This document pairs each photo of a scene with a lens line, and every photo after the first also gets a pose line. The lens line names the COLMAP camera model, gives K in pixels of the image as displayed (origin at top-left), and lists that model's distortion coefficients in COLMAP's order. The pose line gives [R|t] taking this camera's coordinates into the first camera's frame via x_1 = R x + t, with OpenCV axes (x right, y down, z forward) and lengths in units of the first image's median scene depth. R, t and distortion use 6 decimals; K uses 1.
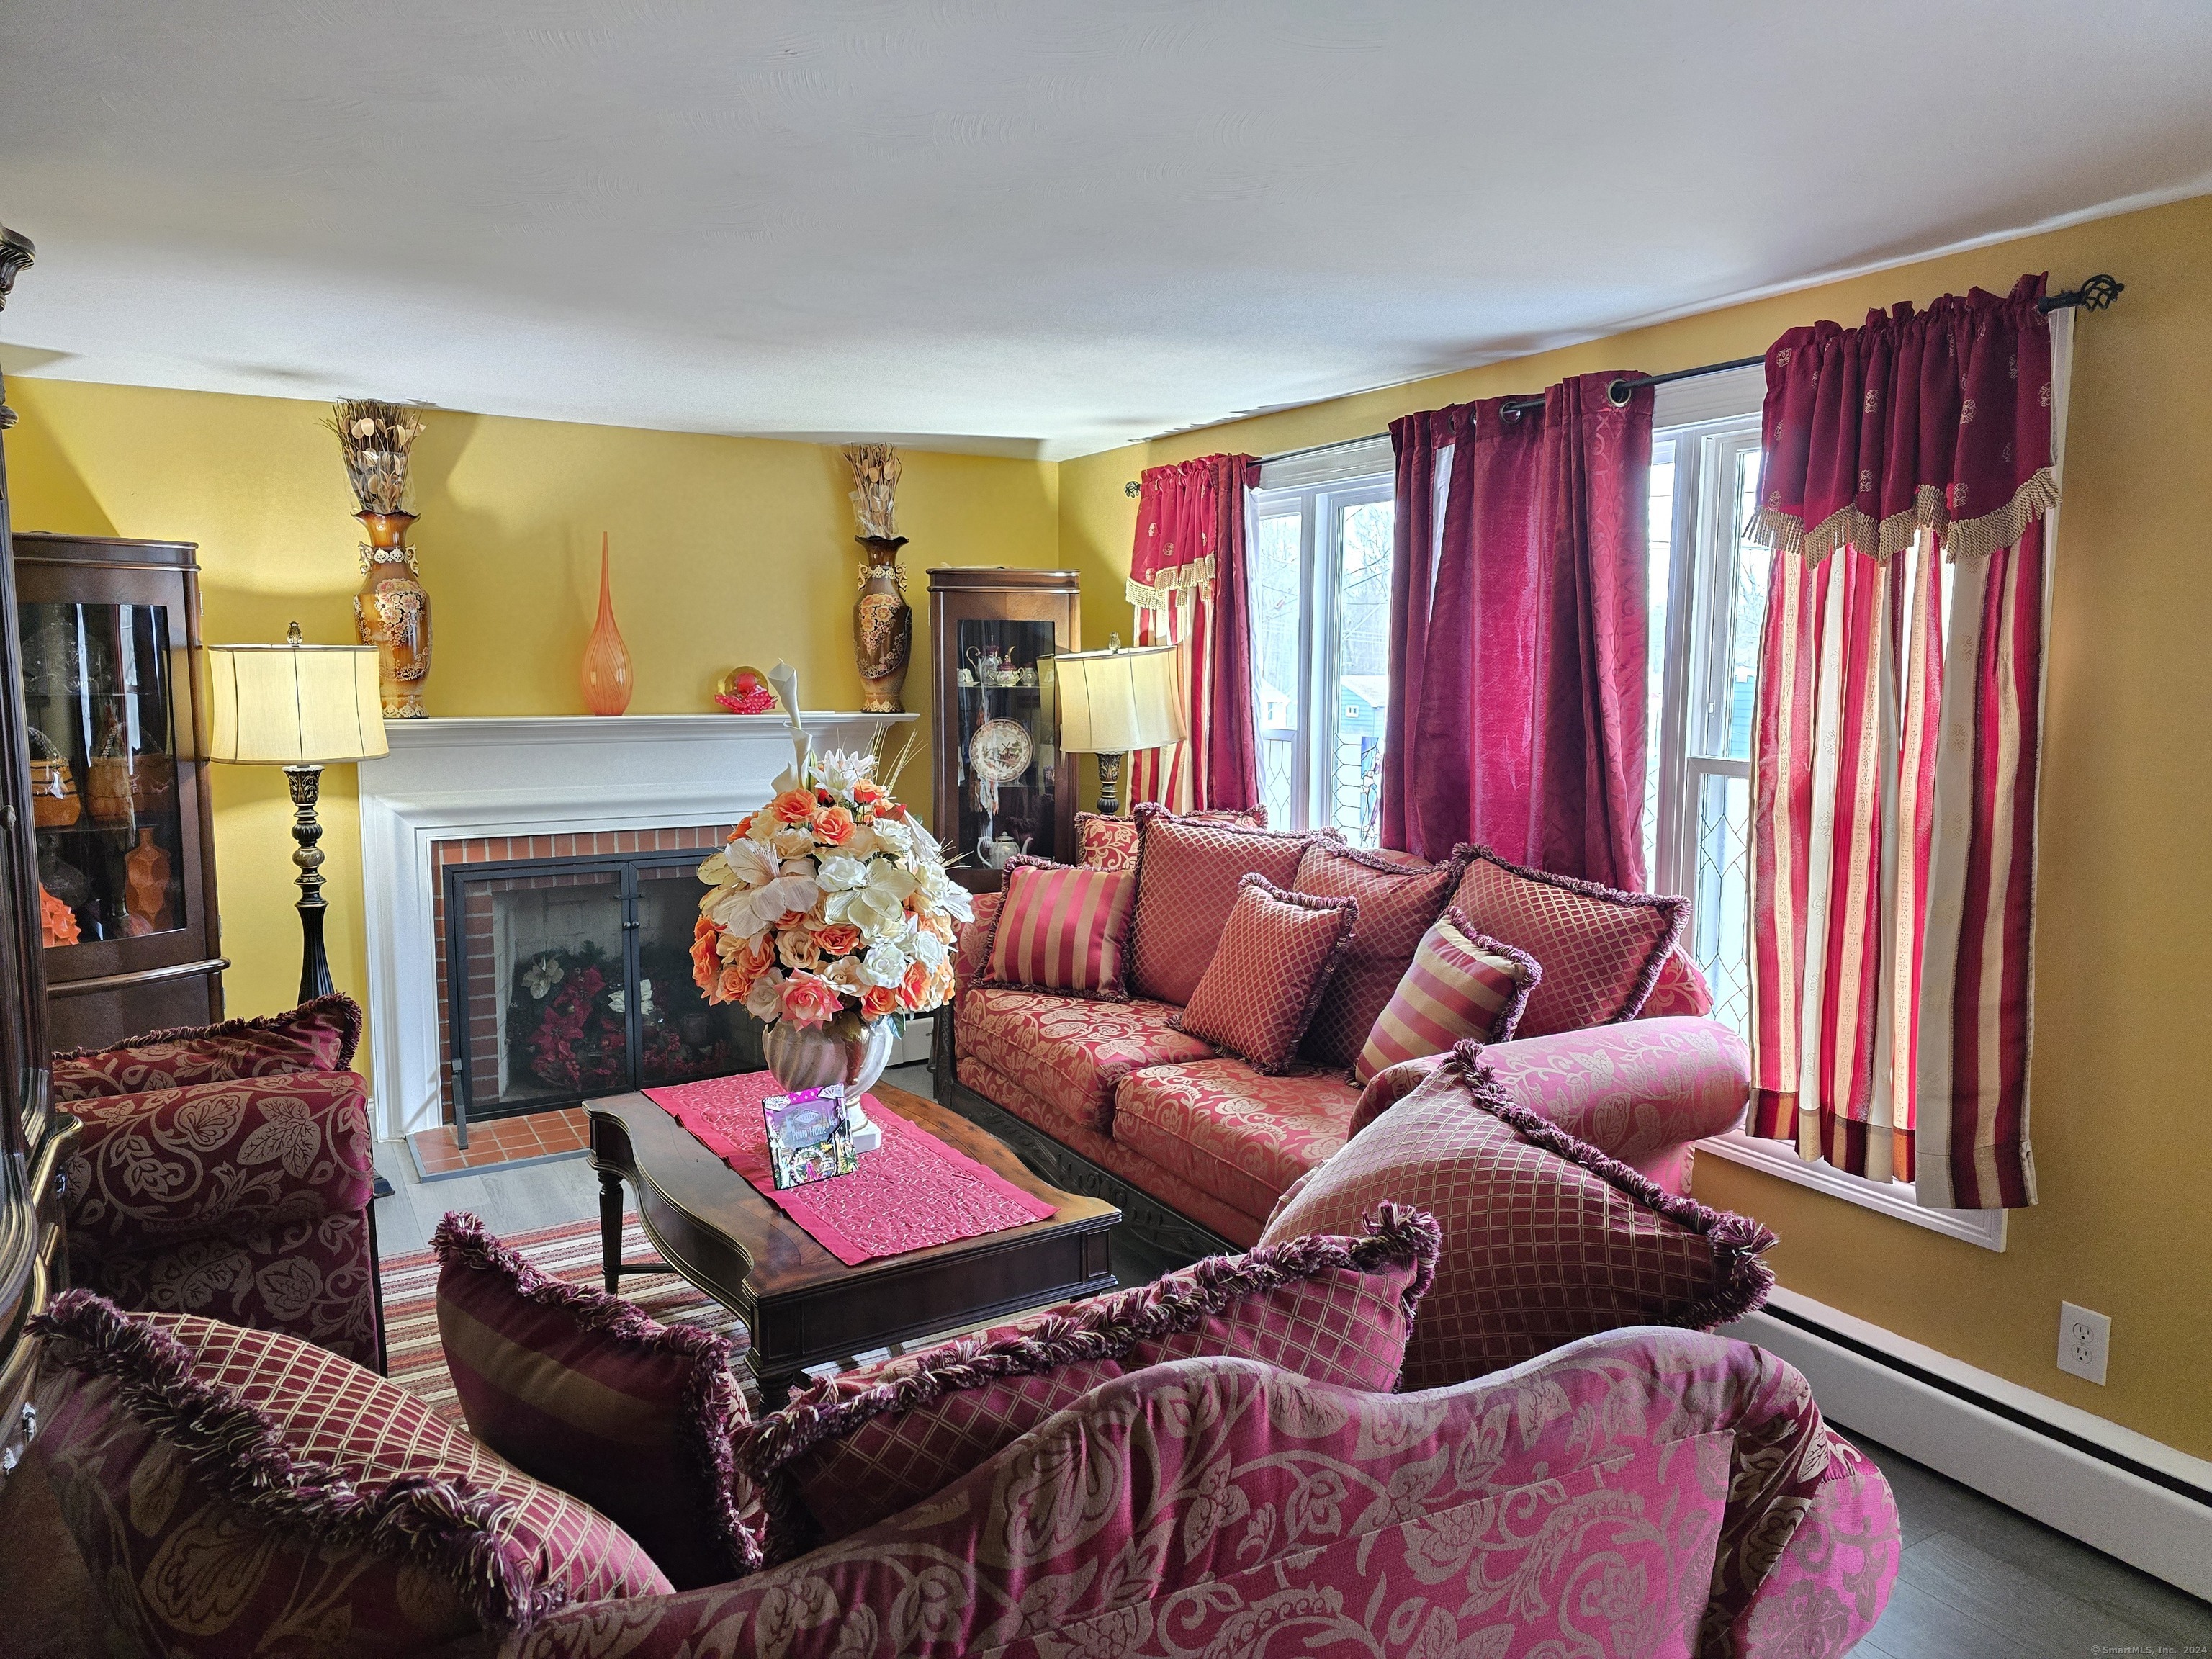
lens RADIAL K [[1638.4, 0, 1106.0], [0, 1638.4, 829.5], [0, 0, 1]] dist [0.088202, -0.156639]
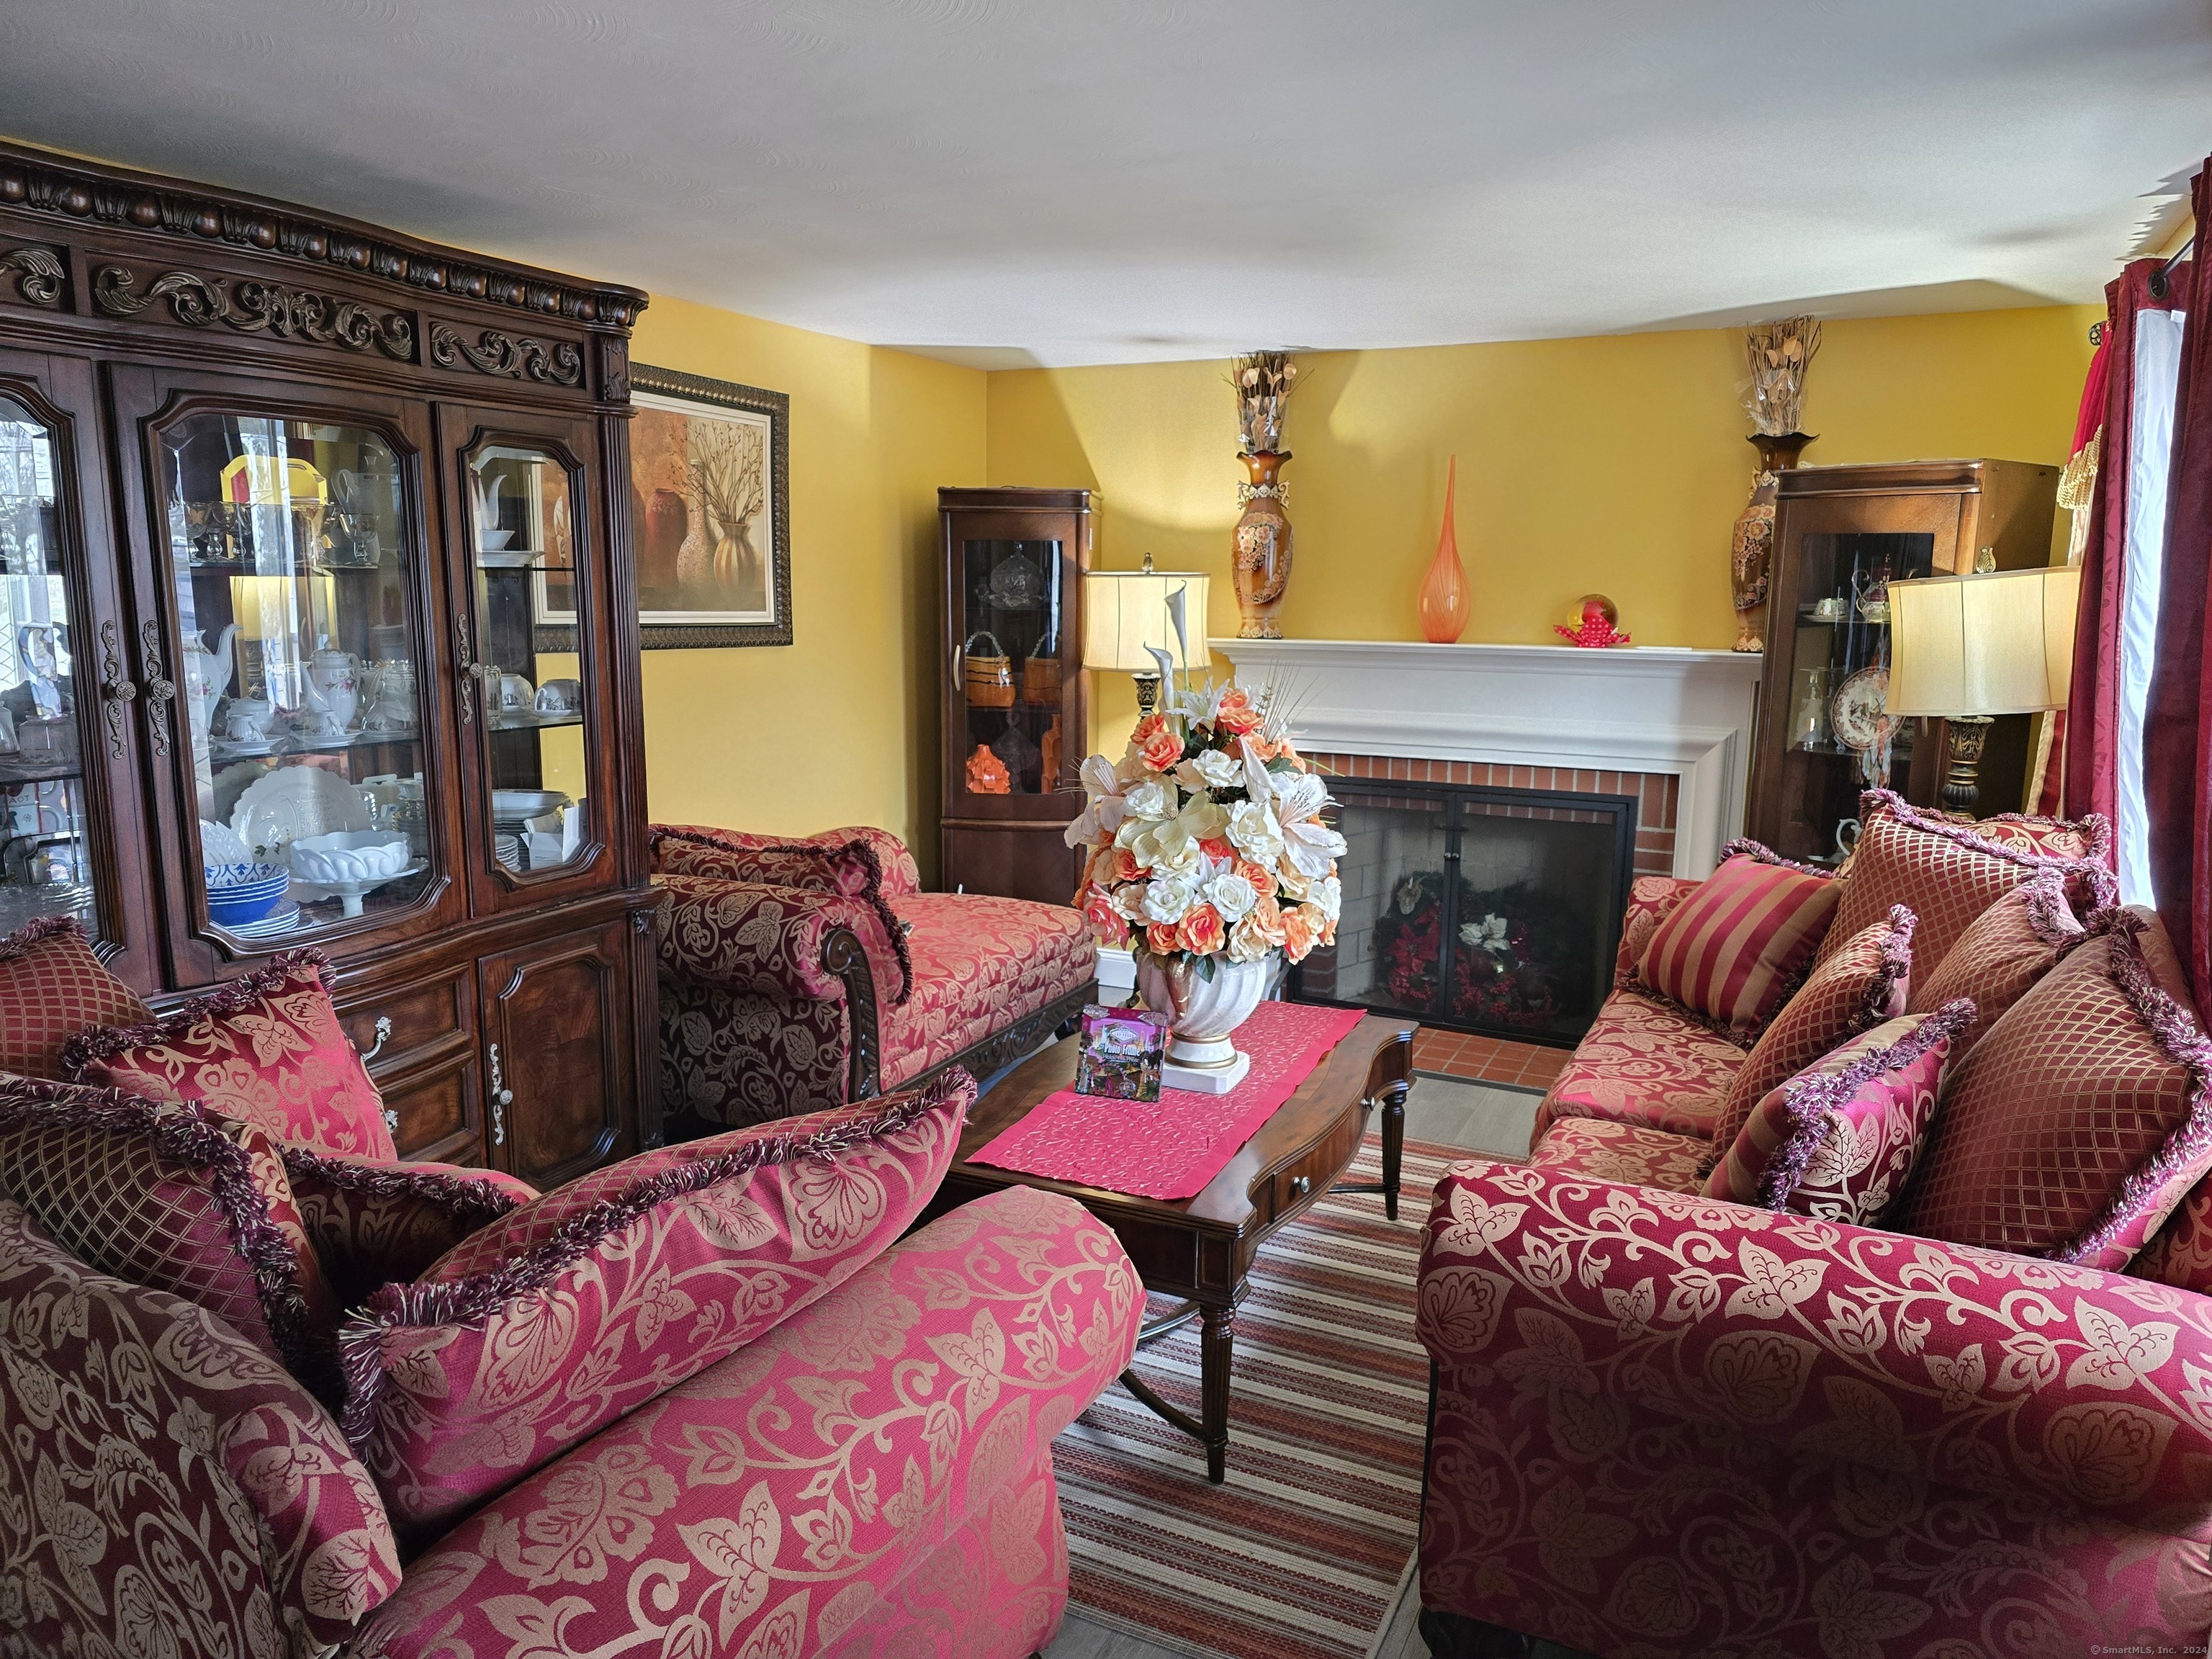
lens RADIAL K [[1638.4, 0, 1106.0], [0, 1638.4, 829.5], [0, 0, 1]] dist [0.088202, -0.156639]
pose [[0.467662, 0.135046, -0.873530, 0.528684], [-0.099968, 0.990000, 0.099532, -0.039537], [0.878236, 0.040778, 0.476485, 0.390921]]
